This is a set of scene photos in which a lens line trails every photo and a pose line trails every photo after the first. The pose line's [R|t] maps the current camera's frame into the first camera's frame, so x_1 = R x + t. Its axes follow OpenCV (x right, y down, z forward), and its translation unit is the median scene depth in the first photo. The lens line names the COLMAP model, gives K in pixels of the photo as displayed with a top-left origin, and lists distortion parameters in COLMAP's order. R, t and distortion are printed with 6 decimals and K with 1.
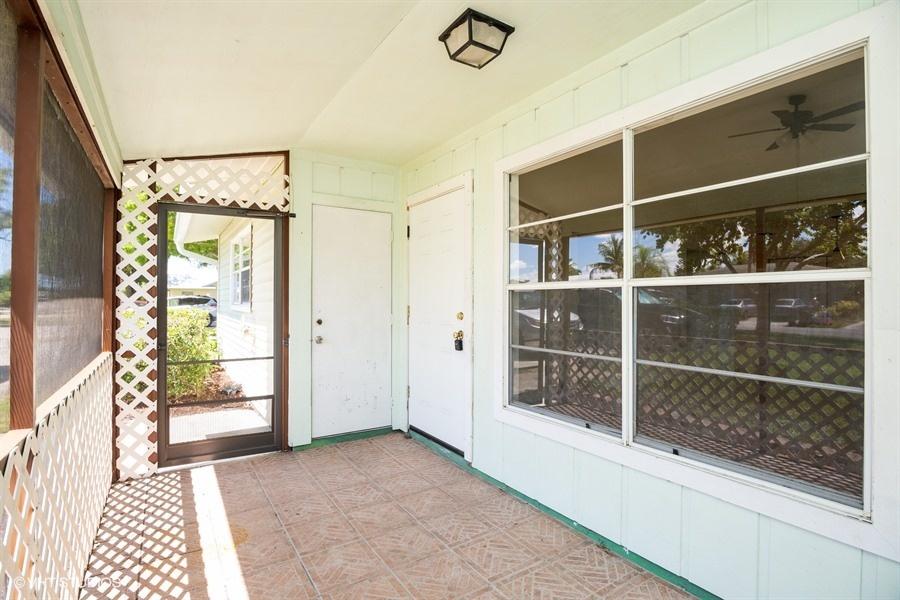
lens RADIAL K [[444.7, 0, 444.1], [0, 444.7, 299.4], [0, 0, 1]] dist [-0.003775, -0.003123]
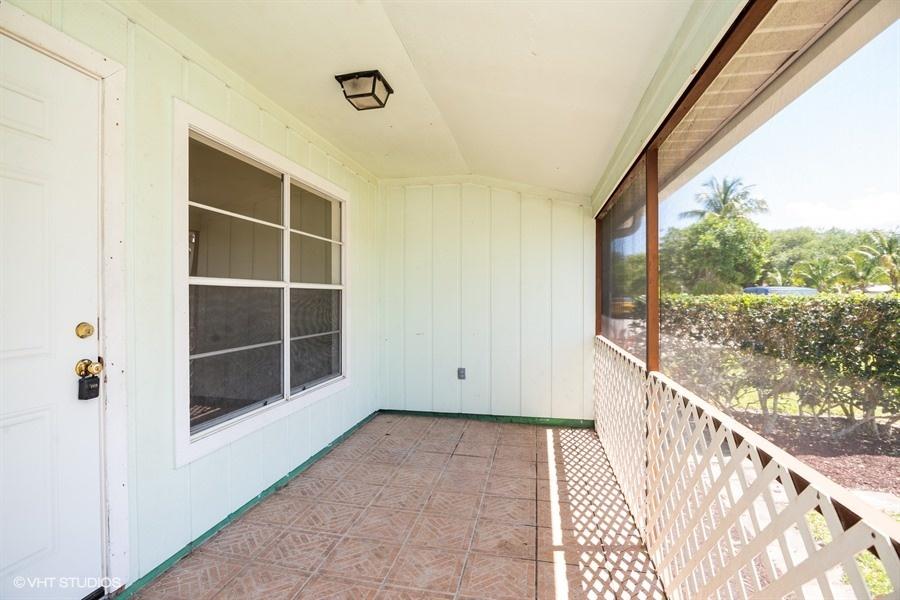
lens RADIAL K [[444.7, 0, 447.8], [0, 444.7, 302.1], [0, 0, 1]] dist [-0.003775, -0.003123]
pose [[-0.720149, -0.018555, 0.693572, -0.873748], [-0.013808, 0.999828, 0.012410, -0.007736], [-0.693682, -0.000640, -0.720281, 1.572545]]
